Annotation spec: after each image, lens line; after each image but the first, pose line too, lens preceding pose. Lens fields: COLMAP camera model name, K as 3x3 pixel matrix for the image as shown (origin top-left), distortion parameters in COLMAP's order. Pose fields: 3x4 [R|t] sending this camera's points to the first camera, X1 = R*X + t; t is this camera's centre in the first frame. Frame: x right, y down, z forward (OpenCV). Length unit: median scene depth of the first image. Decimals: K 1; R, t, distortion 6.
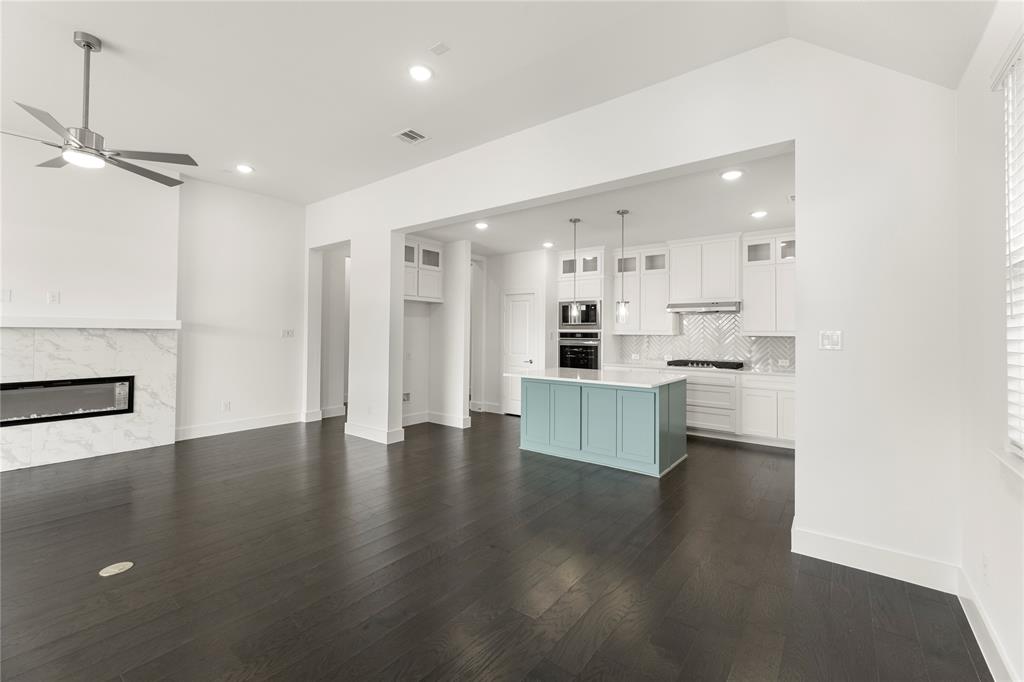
lens RADIAL K [[411.2, 0, 522.7], [0, 411.2, 326.1], [0, 0, 1]] dist [0.004548, 0.000040]
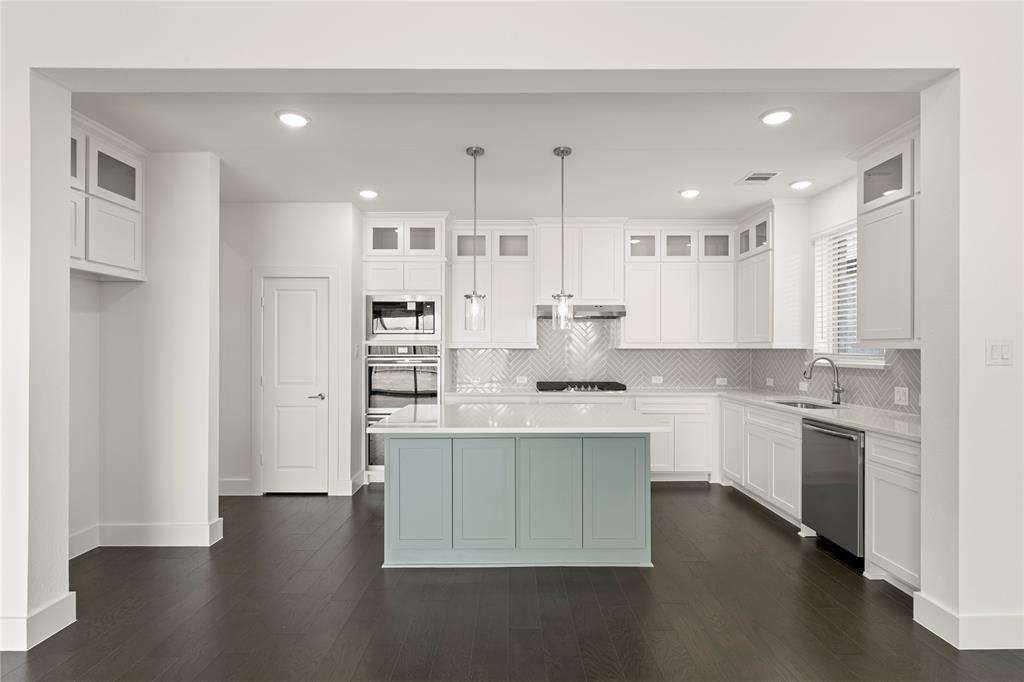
lens RADIAL K [[501.4, 0, 503.1], [0, 501.4, 347.0], [0, 0, 1]] dist [0.003770, 0.001879]
pose [[0.807233, -0.005421, 0.590208, -0.224129], [-0.004399, 0.999875, 0.015199, 0.006570], [-0.590217, -0.014865, 0.807108, 0.346514]]
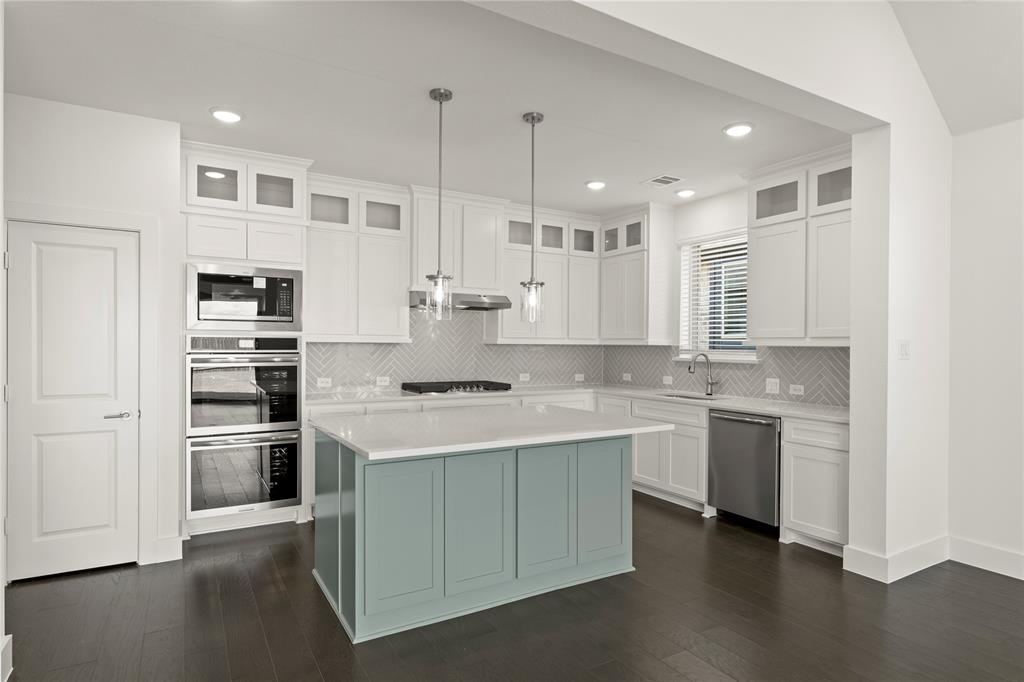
lens RADIAL K [[567.1, 0, 507.7], [0, 567.1, 349.8], [0, 0, 1]] dist [0.008412, 0.000249]
pose [[0.398182, -0.012867, 0.917216, -0.372061], [-0.020724, 0.999520, 0.023018, 0.010453], [-0.917072, -0.028174, 0.397724, 0.580018]]
